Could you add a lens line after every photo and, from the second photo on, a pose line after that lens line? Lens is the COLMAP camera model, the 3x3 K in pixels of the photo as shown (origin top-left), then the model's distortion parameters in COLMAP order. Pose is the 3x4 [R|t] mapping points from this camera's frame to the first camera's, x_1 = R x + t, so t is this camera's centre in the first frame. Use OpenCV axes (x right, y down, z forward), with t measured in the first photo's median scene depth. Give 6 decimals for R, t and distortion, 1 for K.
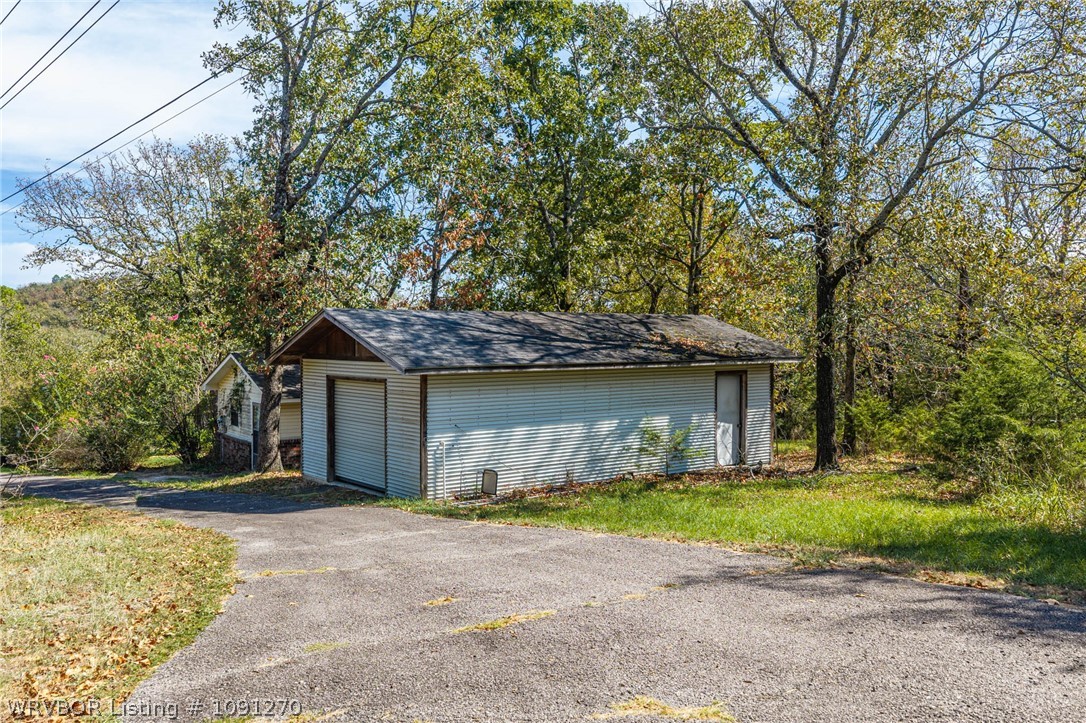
lens RADIAL K [[901.4, 0, 542.4], [0, 901.4, 360.5], [0, 0, 1]] dist [0.015141, -0.016833]
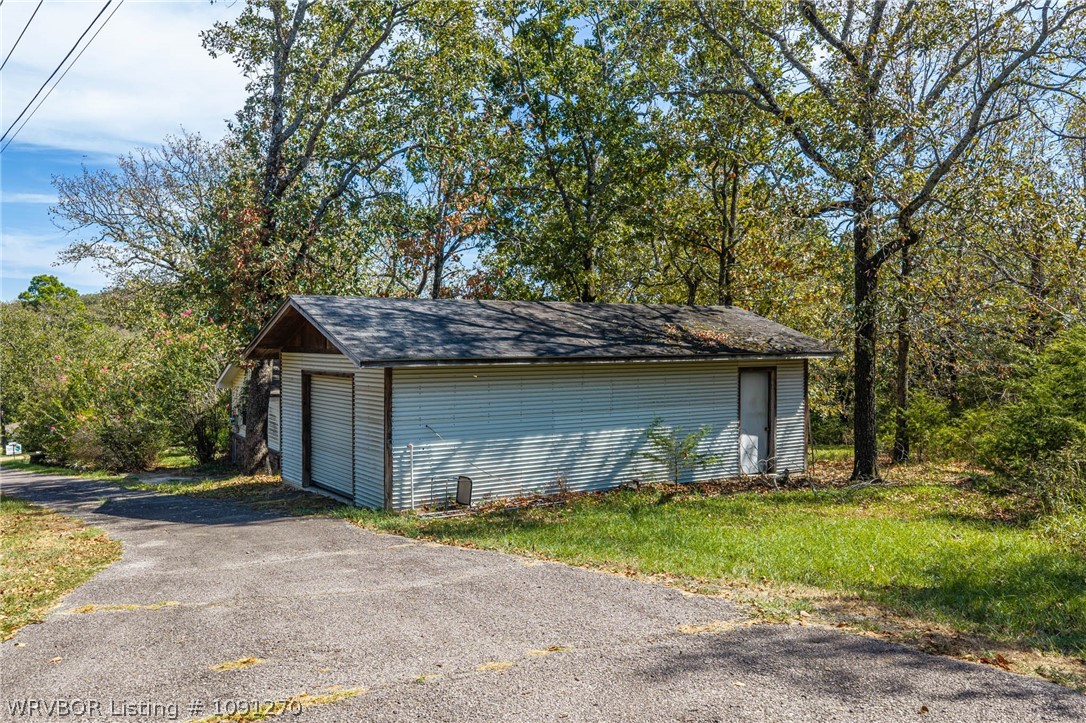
lens RADIAL K [[901.4, 0, 543.1], [0, 901.4, 358.6], [0, 0, 1]] dist [0.015141, -0.016833]
pose [[0.997251, 0.001930, -0.074069, 0.066577], [-0.002317, 0.999984, -0.005137, 0.008295], [0.074058, 0.005294, 0.997240, 0.102734]]
